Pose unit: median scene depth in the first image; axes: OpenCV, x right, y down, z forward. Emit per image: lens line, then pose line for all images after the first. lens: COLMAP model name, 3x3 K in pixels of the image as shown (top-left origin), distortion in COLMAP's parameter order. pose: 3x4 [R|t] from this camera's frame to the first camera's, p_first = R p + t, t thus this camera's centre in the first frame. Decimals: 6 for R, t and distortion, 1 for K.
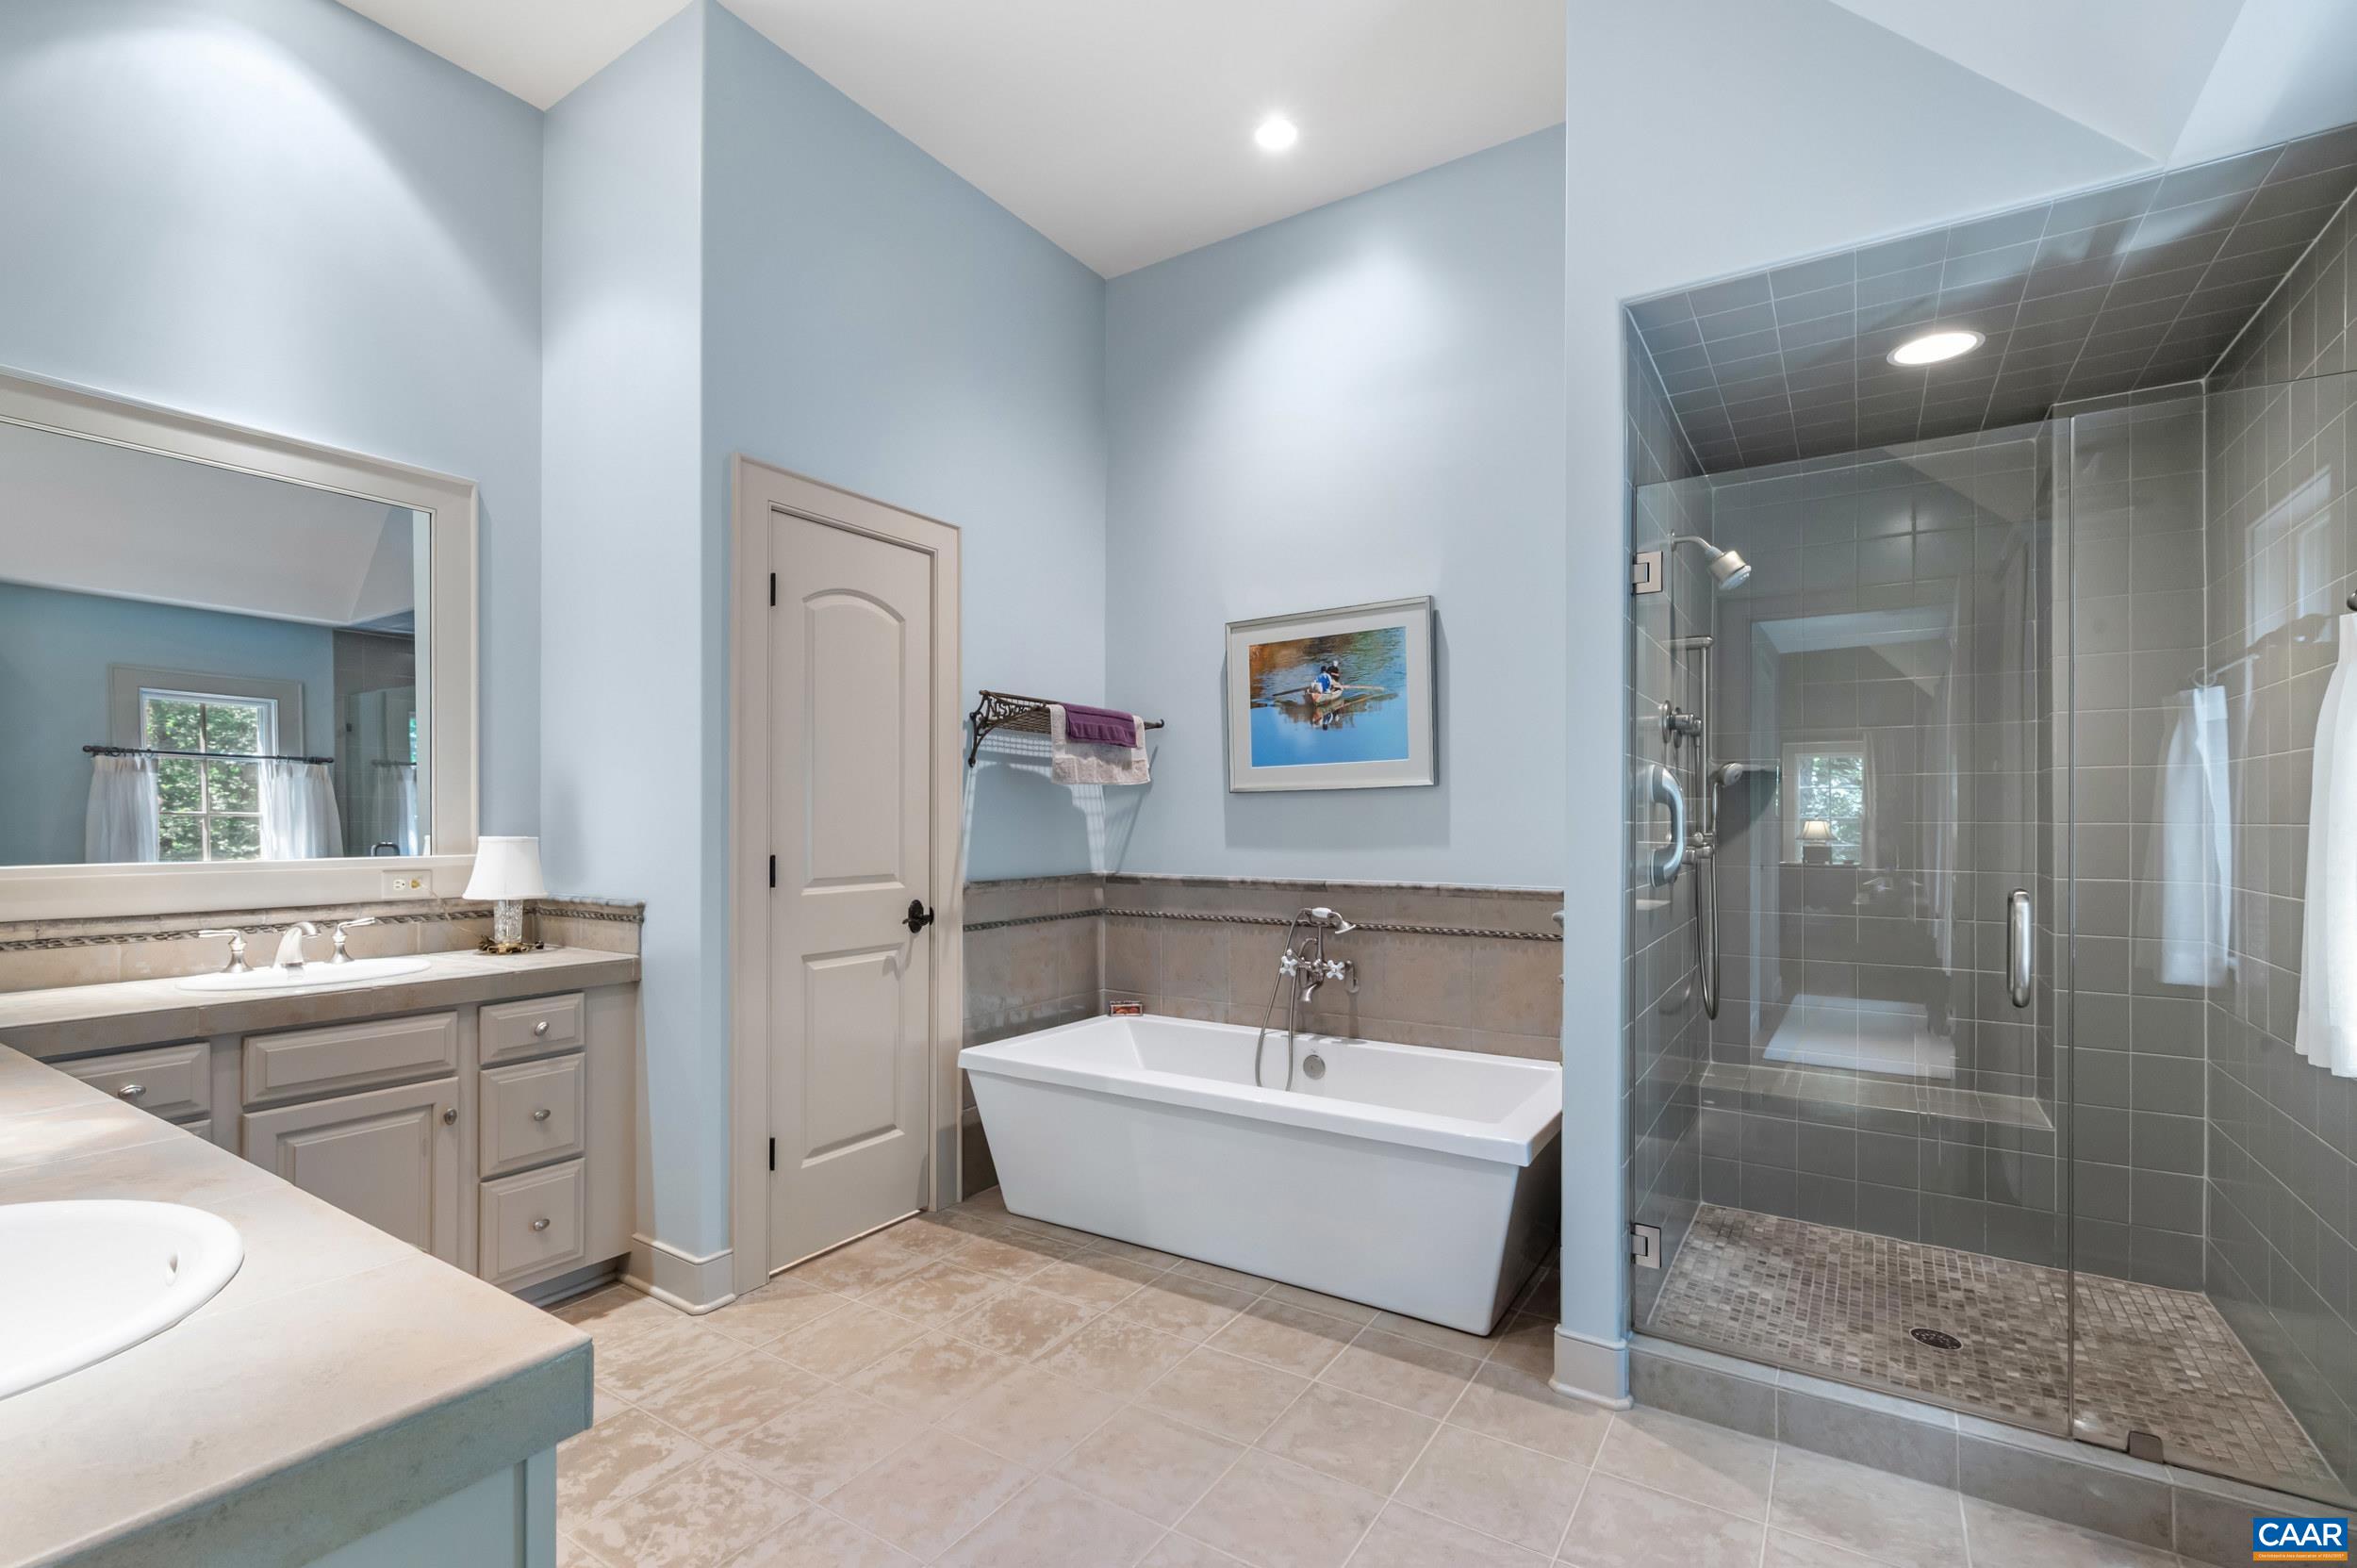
lens RADIAL K [[1044.8, 0, 1175.0], [0, 1044.8, 819.9], [0, 0, 1]] dist [-0.001333, -0.000233]
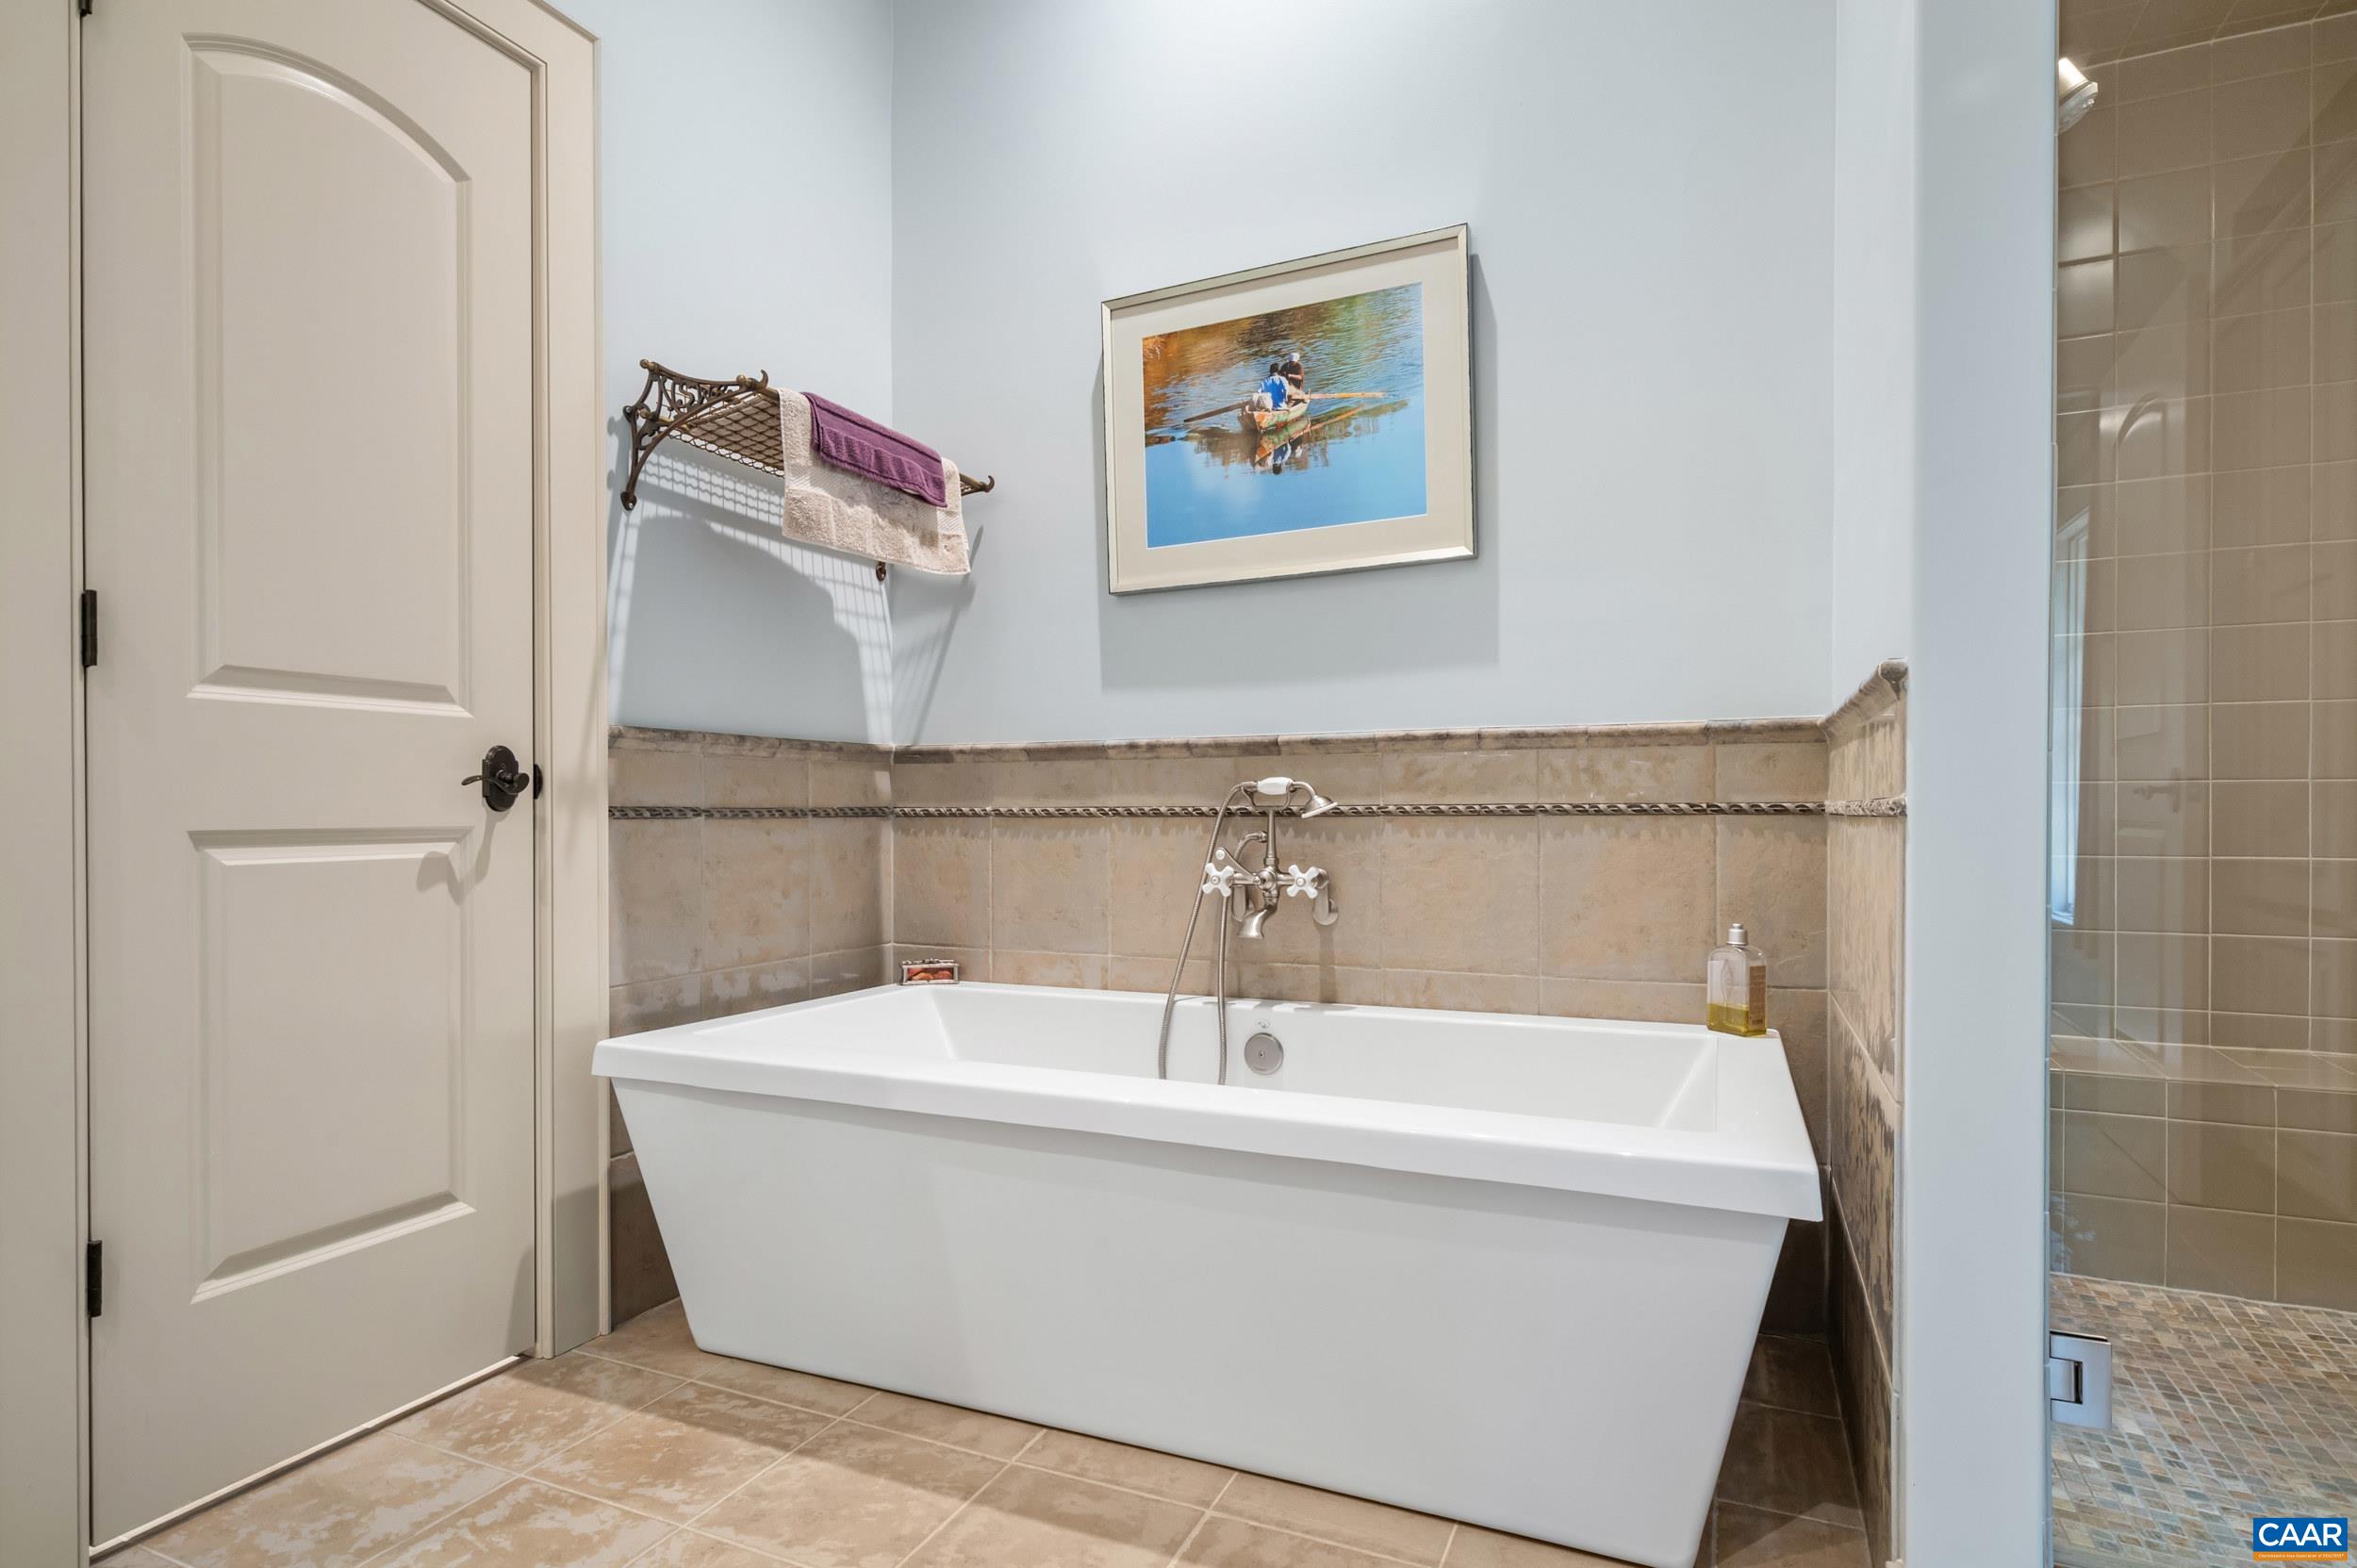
lens RADIAL K [[1203.5, 0, 1184.8], [0, 1203.5, 817.4], [0, 0, 1]] dist [-0.004525, 0.000239]
pose [[0.987968, -0.003812, 0.154614, -0.011787], [0.002929, 0.999978, 0.005934, 0.110223], [-0.154633, -0.005410, 0.987957, 0.381725]]
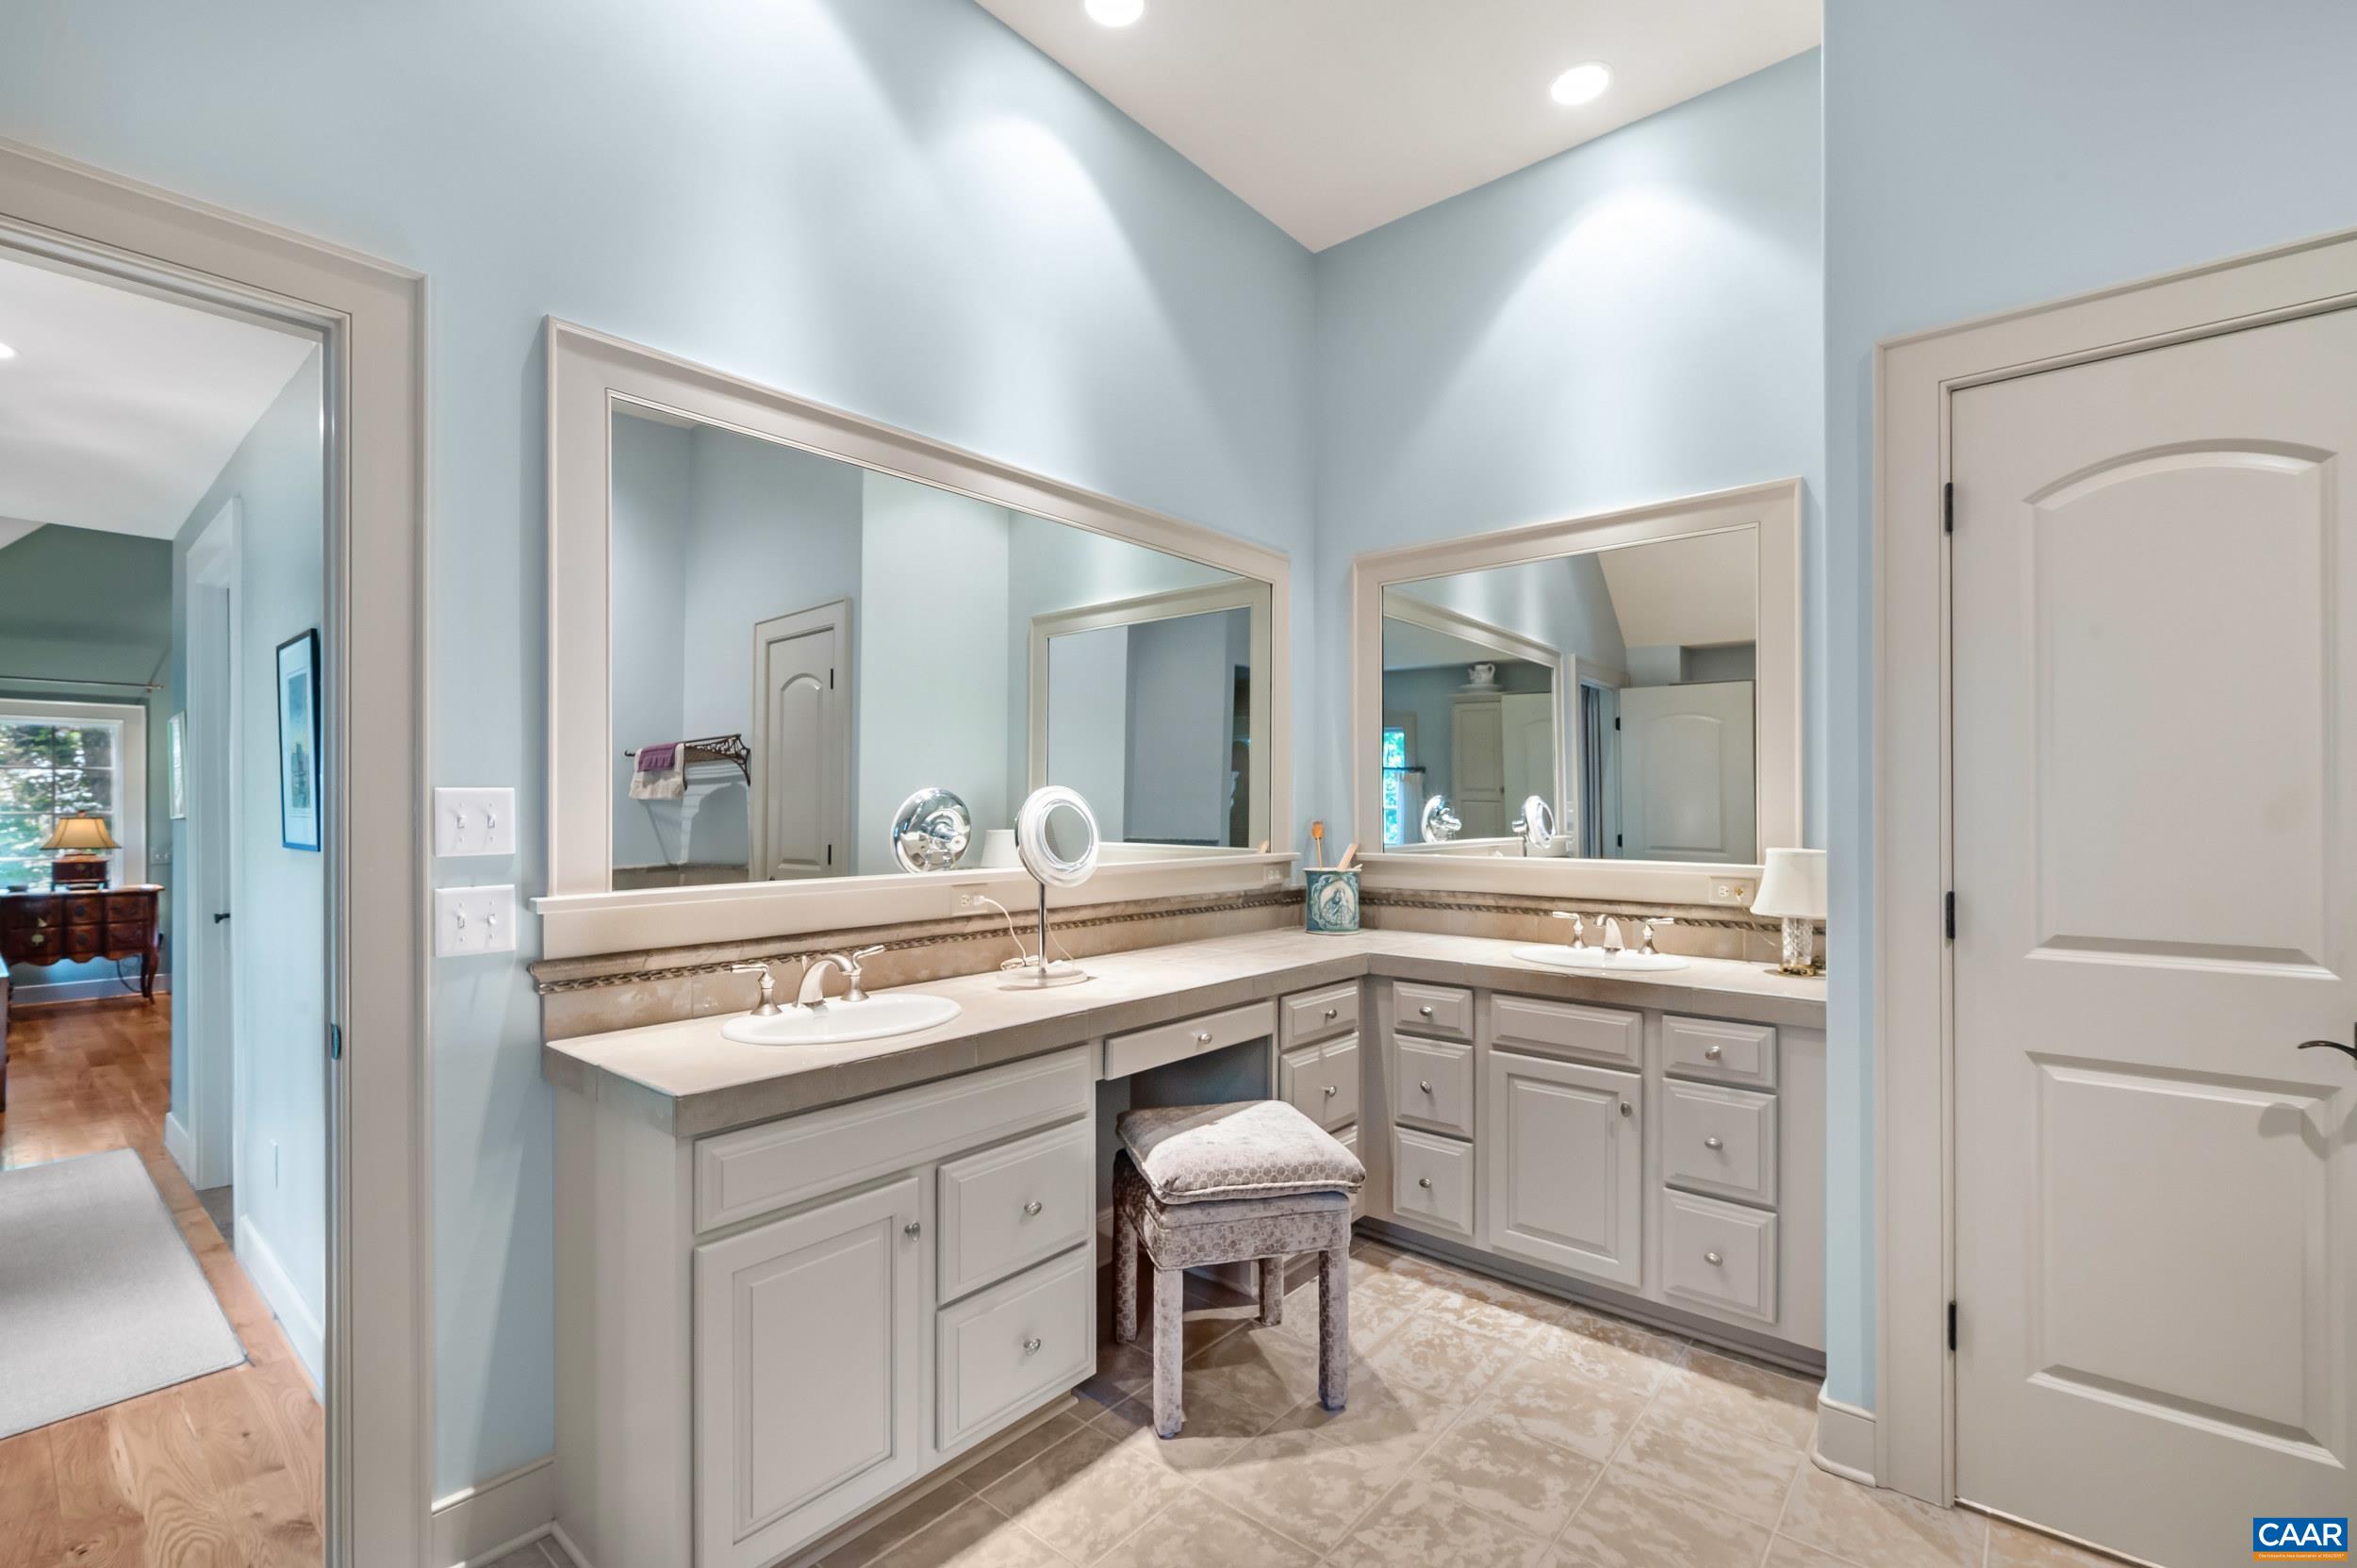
lens RADIAL K [[1034.8, 0, 1178.9], [0, 1034.8, 803.3], [0, 0, 1]] dist [0.000894, 0.000318]
pose [[-0.122891, -0.003103, -0.992415, 0.311086], [-0.000017, 0.999995, -0.003125, -0.019676], [0.992420, -0.000367, -0.122890, 0.503774]]
